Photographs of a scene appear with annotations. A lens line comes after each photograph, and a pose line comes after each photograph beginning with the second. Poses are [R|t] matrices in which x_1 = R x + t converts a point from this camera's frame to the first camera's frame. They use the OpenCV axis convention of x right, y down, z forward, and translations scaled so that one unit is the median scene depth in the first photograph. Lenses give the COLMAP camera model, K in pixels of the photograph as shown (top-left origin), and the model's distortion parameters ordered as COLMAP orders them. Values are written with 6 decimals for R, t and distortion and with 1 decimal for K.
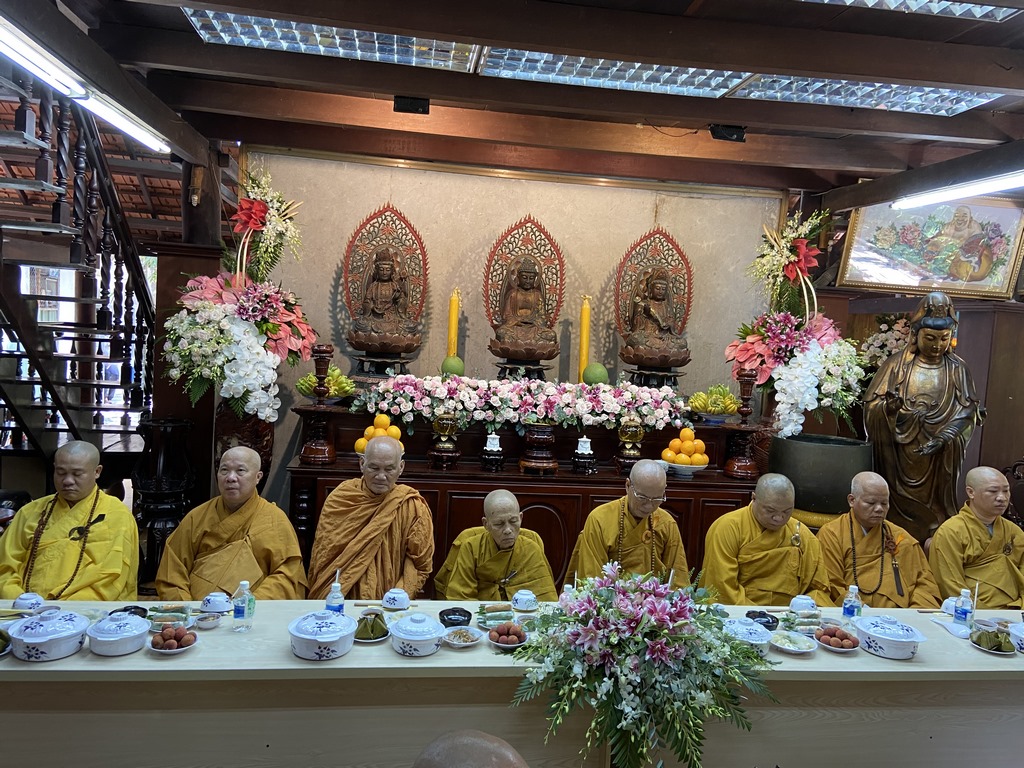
lens RADIAL K [[771.6, 0, 509.4], [0, 771.6, 374.2], [0, 0, 1]] dist [0.132409, -0.165035]
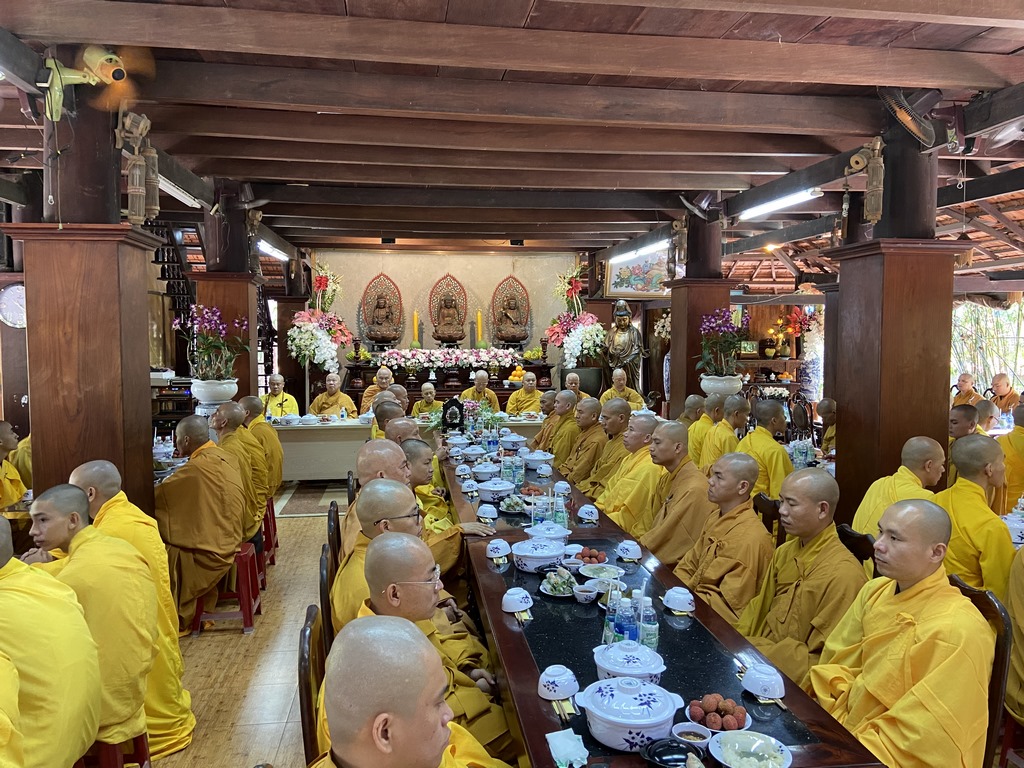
lens RADIAL K [[768.3, 0, 505.6], [0, 768.3, 370.1], [0, 0, 1]] dist [0.132440, -0.165627]
pose [[0.998273, -0.057822, -0.010411, 0.210808], [0.057678, 0.998241, -0.013698, 0.109510], [0.011185, 0.013074, 0.999852, -1.232152]]
